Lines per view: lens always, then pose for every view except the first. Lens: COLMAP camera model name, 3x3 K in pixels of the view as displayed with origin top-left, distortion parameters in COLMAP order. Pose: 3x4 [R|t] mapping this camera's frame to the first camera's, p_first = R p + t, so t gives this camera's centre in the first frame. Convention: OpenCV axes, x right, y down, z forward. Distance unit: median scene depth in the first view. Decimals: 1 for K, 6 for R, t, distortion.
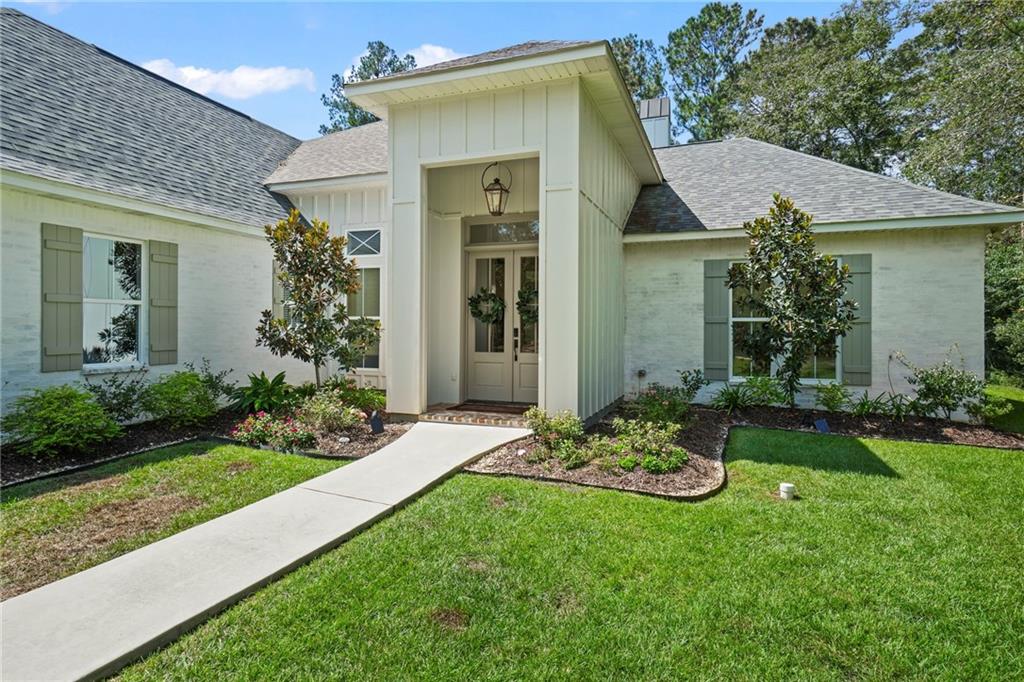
lens RADIAL K [[544.4, 0, 512.0], [0, 544.4, 341.0], [0, 0, 1]] dist [0.003384, 0.000841]
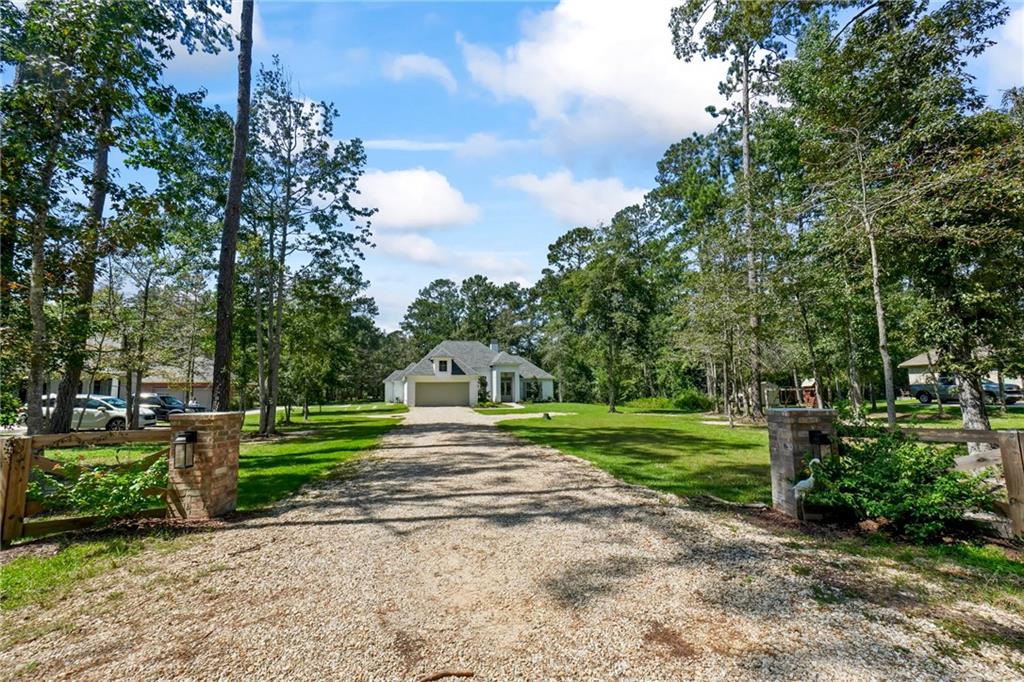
lens RADIAL K [[485.5, 0, 512.0], [0, 485.5, 341.0], [0, 0, 1]] dist [-0.000176, -0.000005]
pose [[0.822843, 0.044319, 0.566537, -3.697646], [0.033586, 0.991419, -0.126336, 0.131544], [-0.567275, 0.122983, 0.814294, -4.542010]]
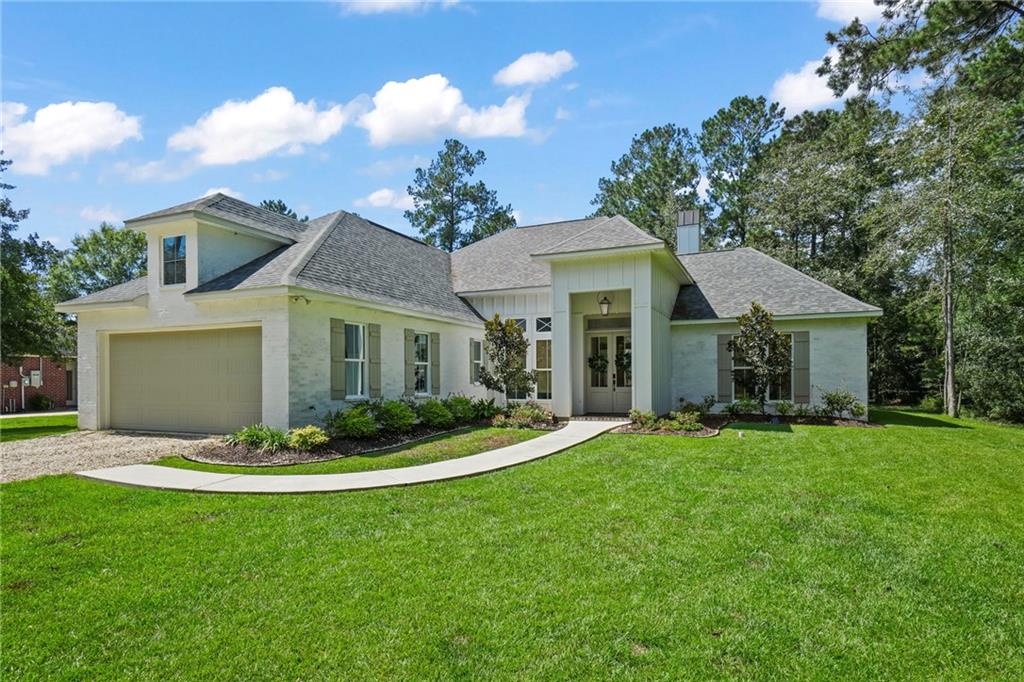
lens RADIAL K [[563.5, 0, 512.3], [0, 563.5, 390.8], [0, 0, 1]] dist [0.005354, 0.002321]
pose [[0.998272, -0.011084, -0.057705, -0.227208], [0.010646, 0.999912, -0.007900, 0.045055], [0.057788, 0.007272, 0.998302, -0.947397]]
